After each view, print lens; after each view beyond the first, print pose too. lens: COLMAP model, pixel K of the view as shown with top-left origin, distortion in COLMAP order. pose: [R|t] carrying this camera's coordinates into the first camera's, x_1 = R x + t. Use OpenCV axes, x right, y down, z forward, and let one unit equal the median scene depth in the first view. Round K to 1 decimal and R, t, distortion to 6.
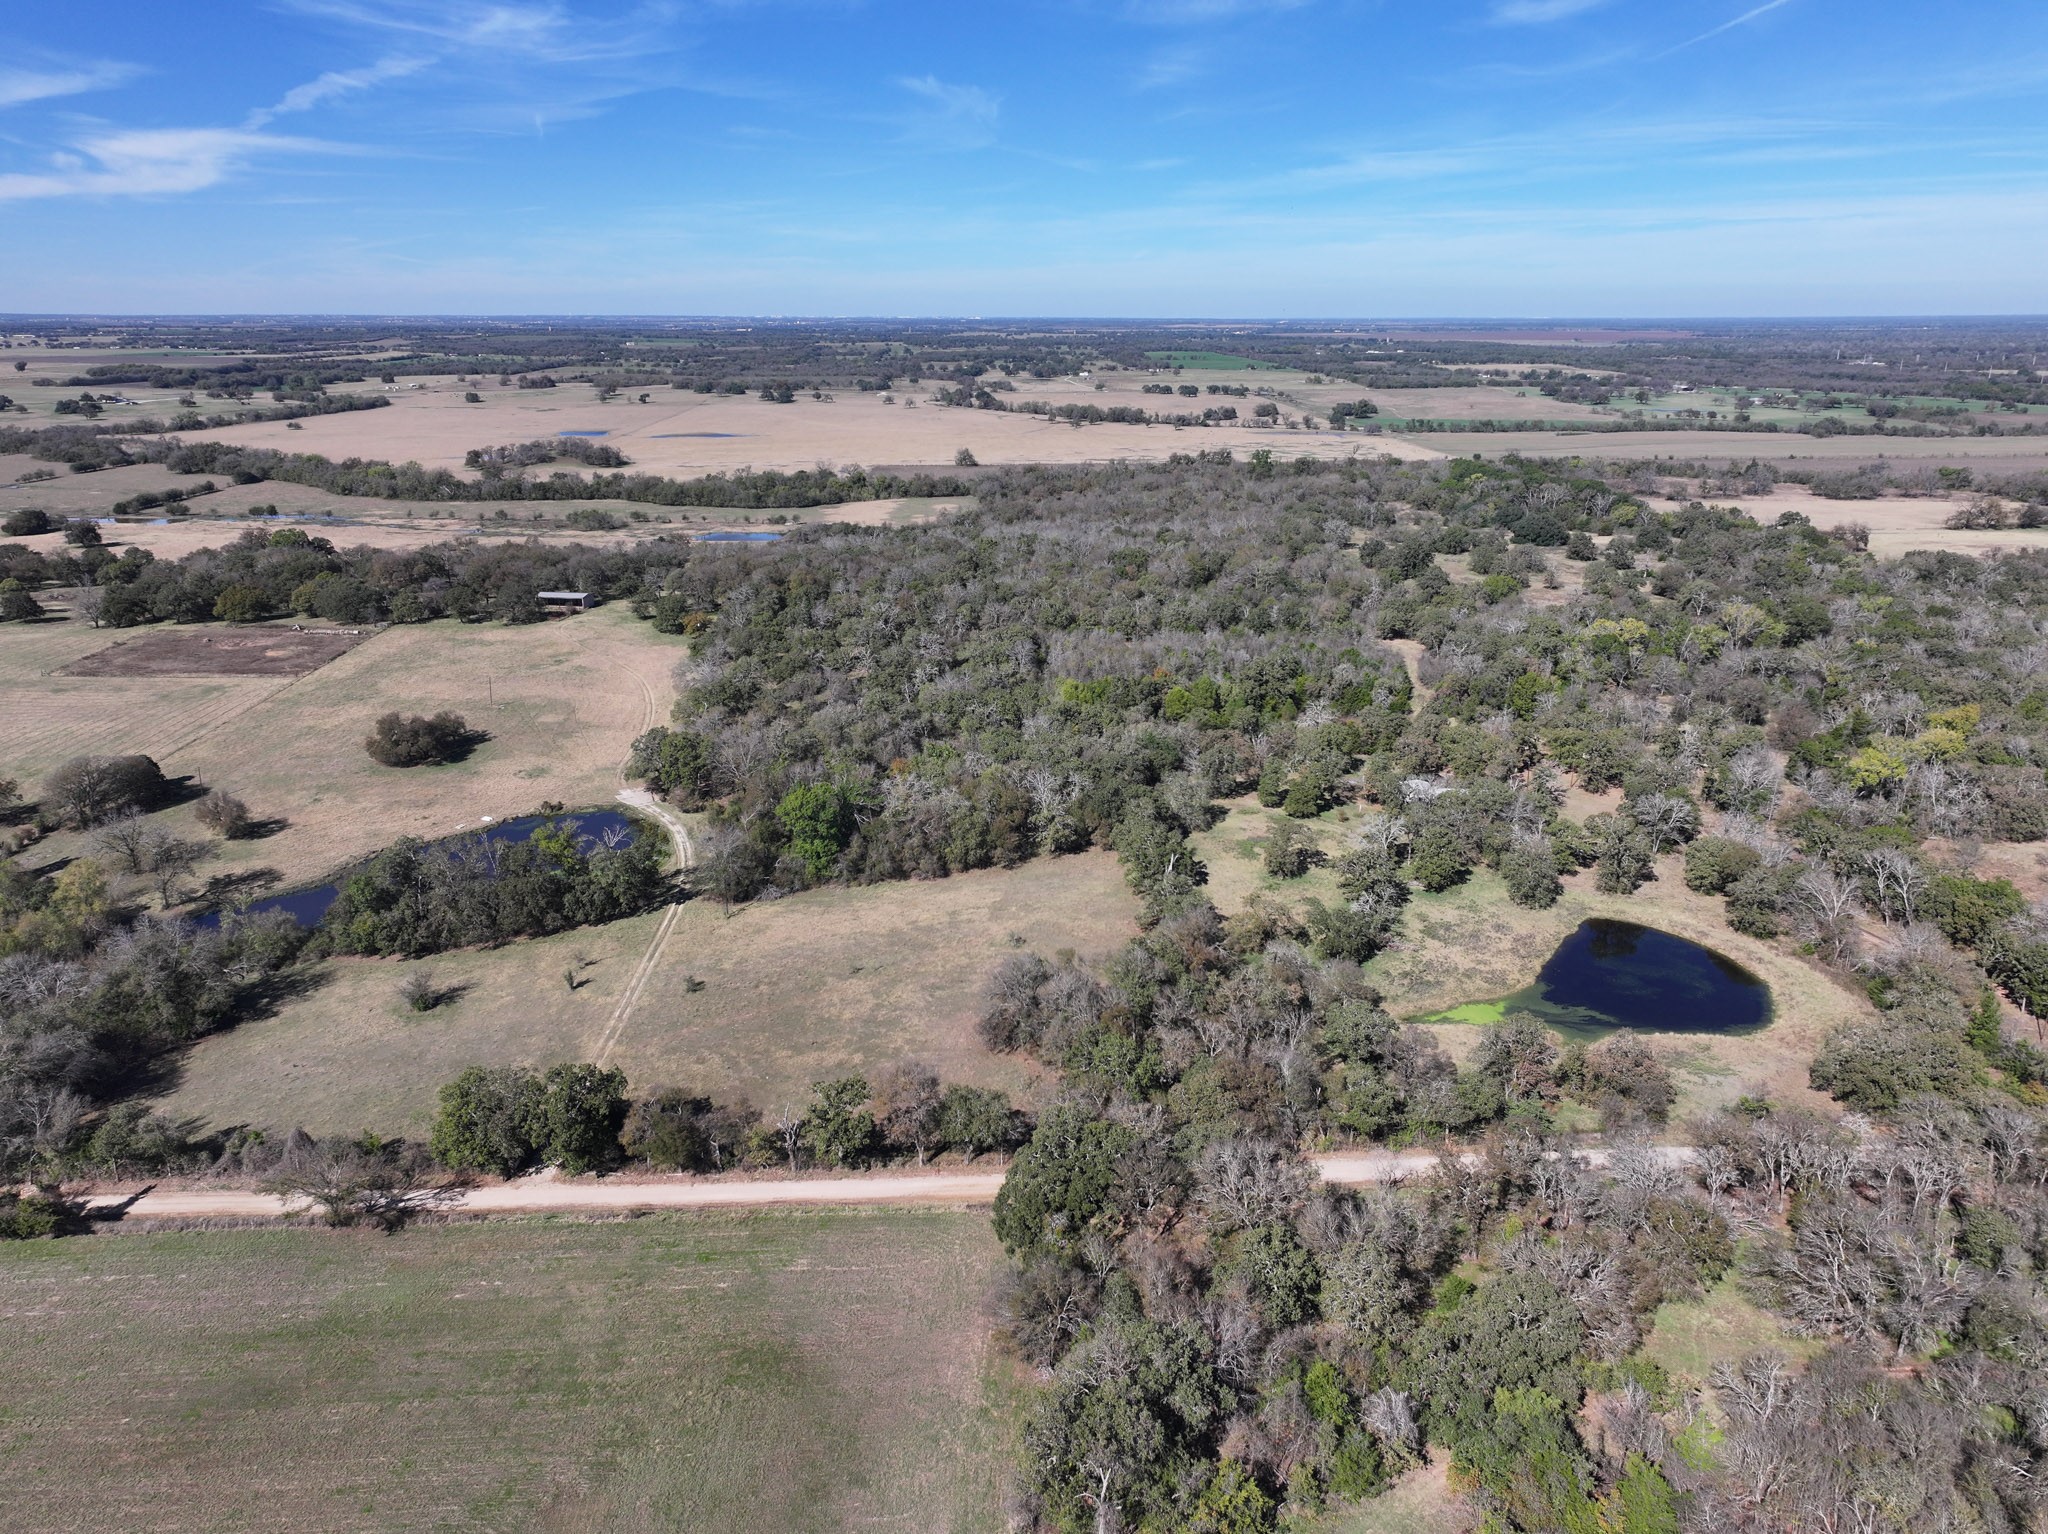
lens RADIAL K [[1444.1, 0, 1022.2], [0, 1444.1, 771.0], [0, 0, 1]] dist [-0.003566, 0.022611]
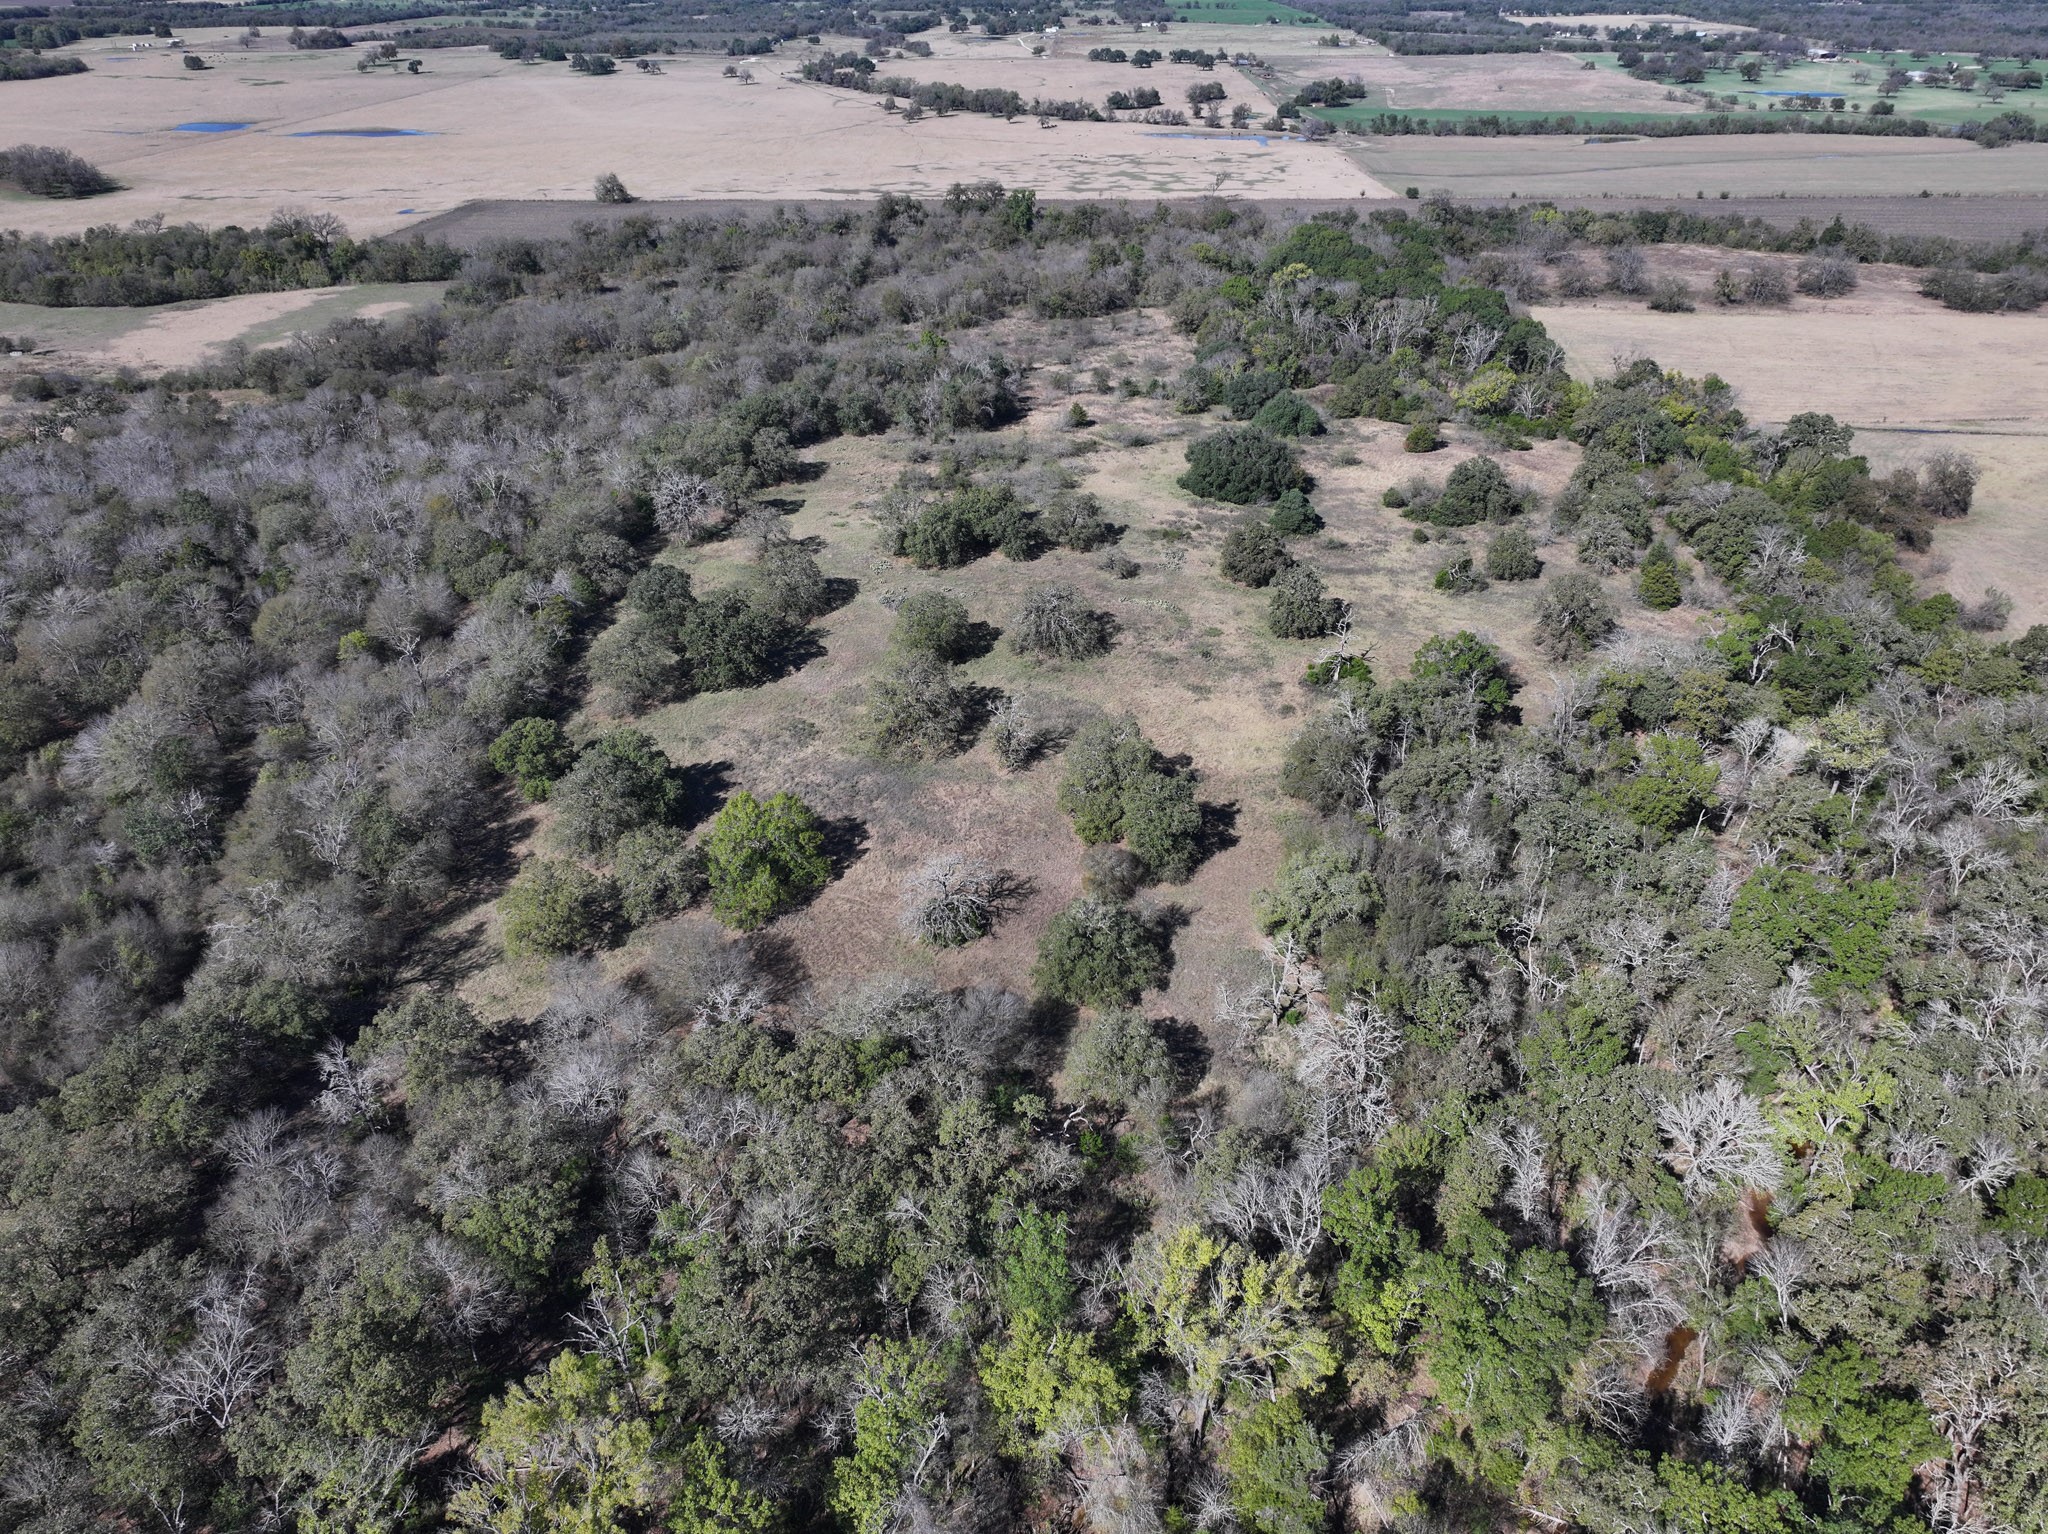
lens RADIAL K [[1444.1, 0, 1032.4], [0, 1444.1, 781.5], [0, 0, 1]] dist [-0.003566, 0.022611]
pose [[0.997902, 0.031699, -0.056456, 0.516037], [-0.018767, 0.976134, 0.216355, -0.264545], [0.061966, -0.214841, 0.974681, 0.838014]]
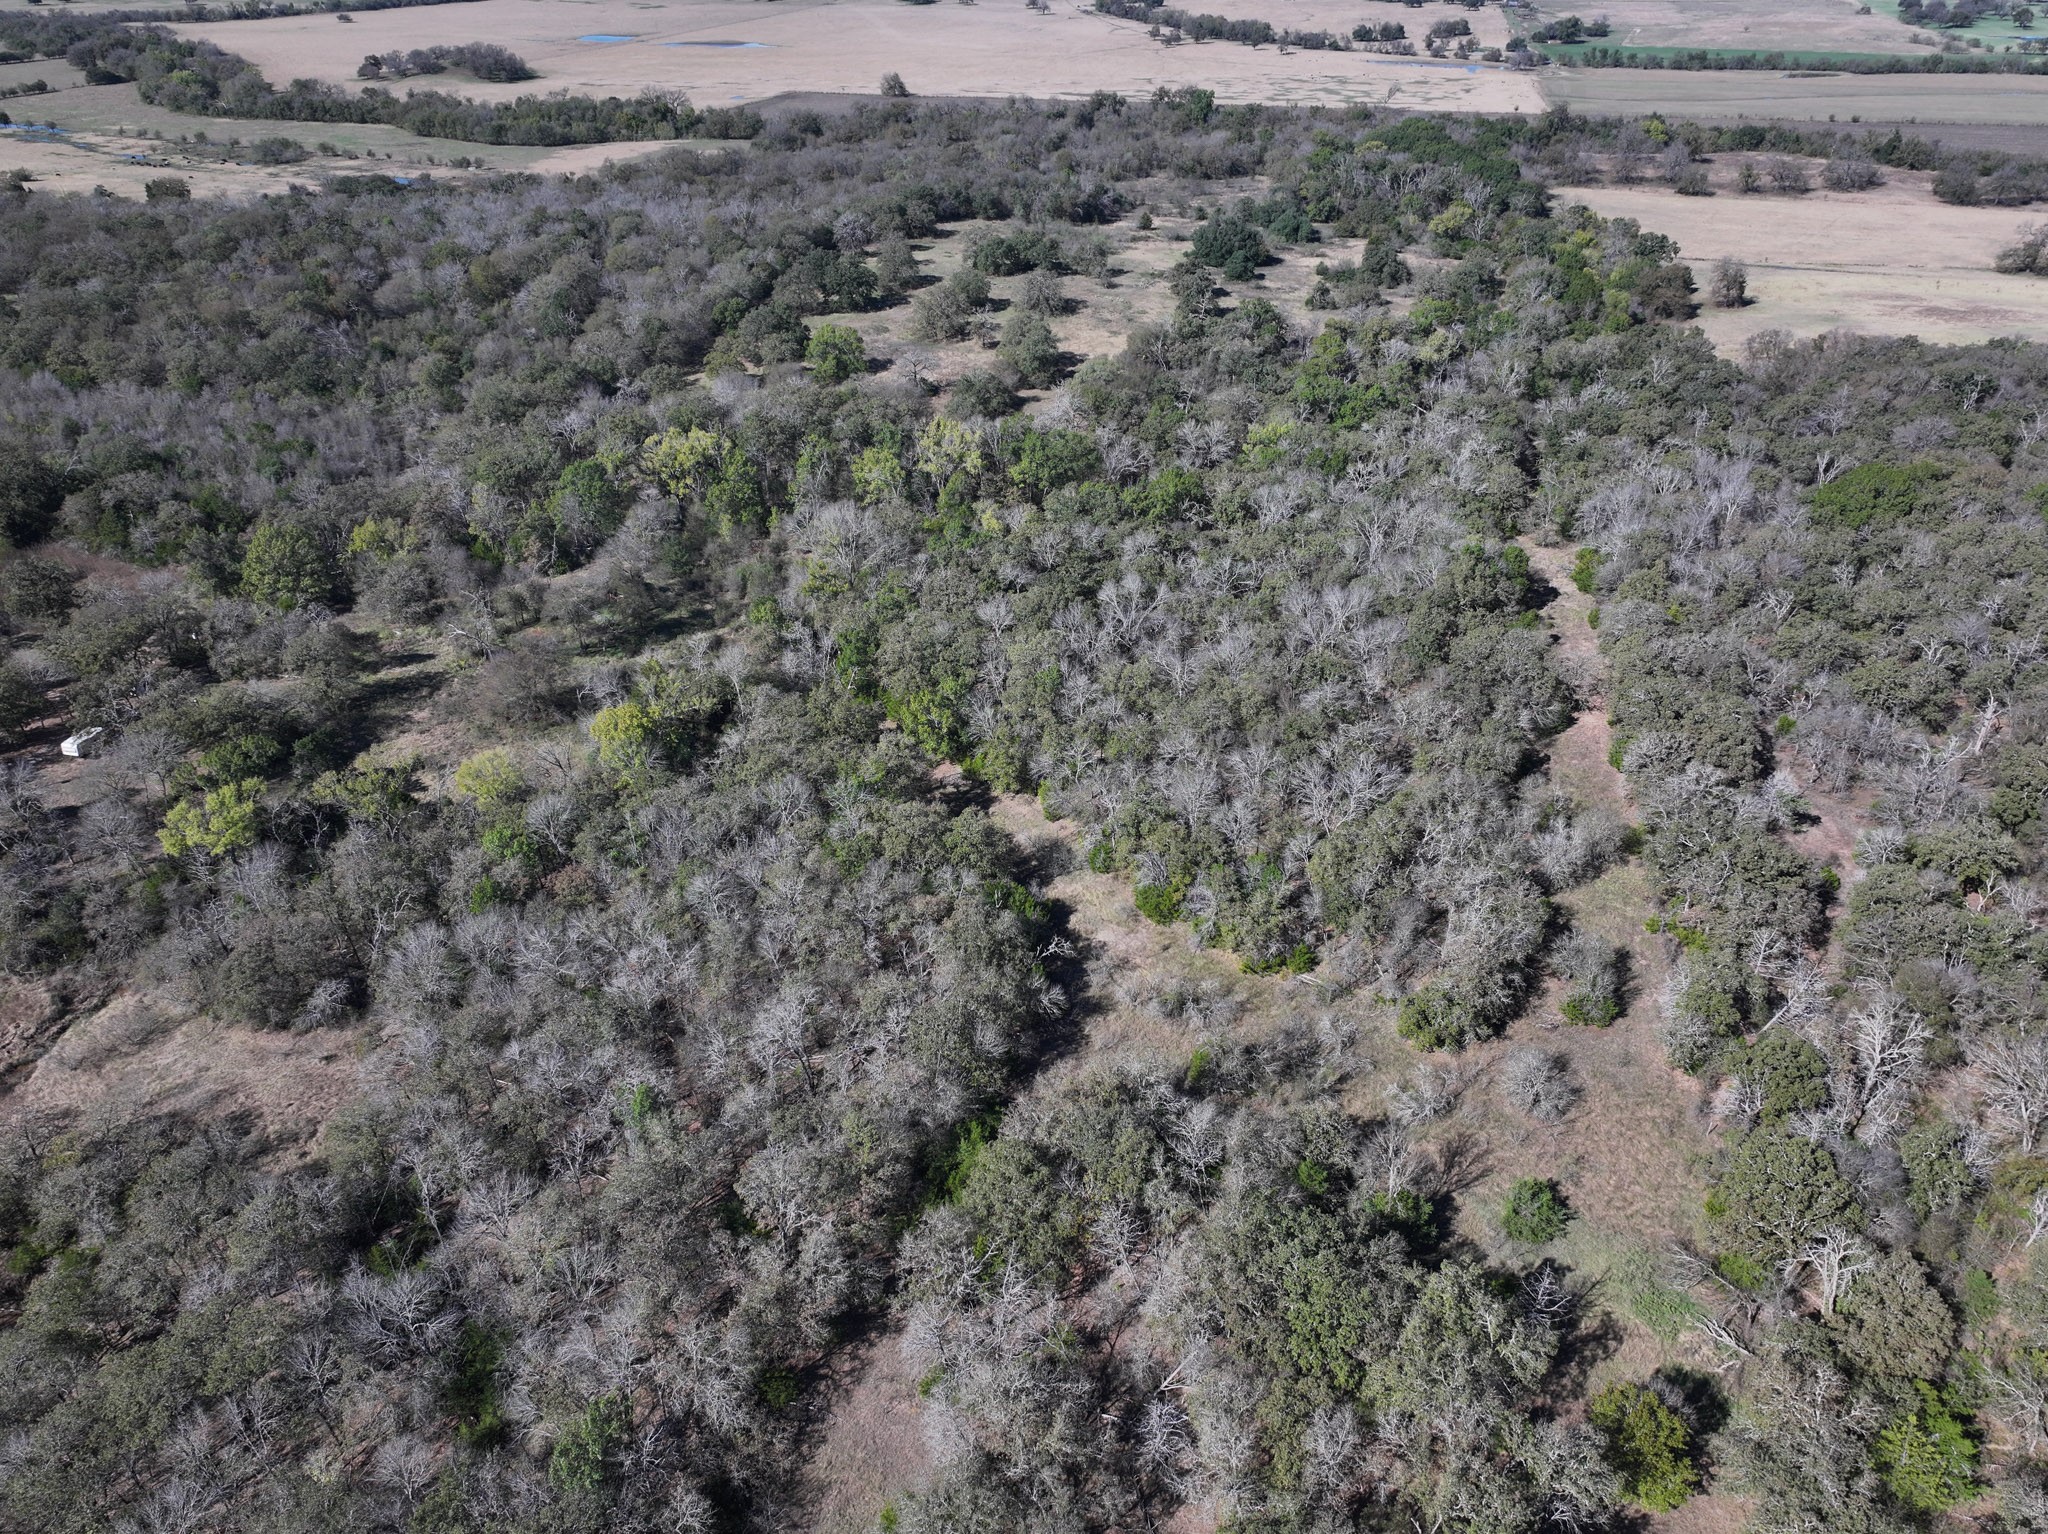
lens RADIAL K [[1444.1, 0, 1021.0], [0, 1444.1, 782.3], [0, 0, 1]] dist [-0.003566, 0.022611]
pose [[0.958722, 0.152272, -0.240137, 0.753814], [-0.089470, 0.963174, 0.253556, -0.134057], [0.269903, -0.221605, 0.937040, 0.437012]]
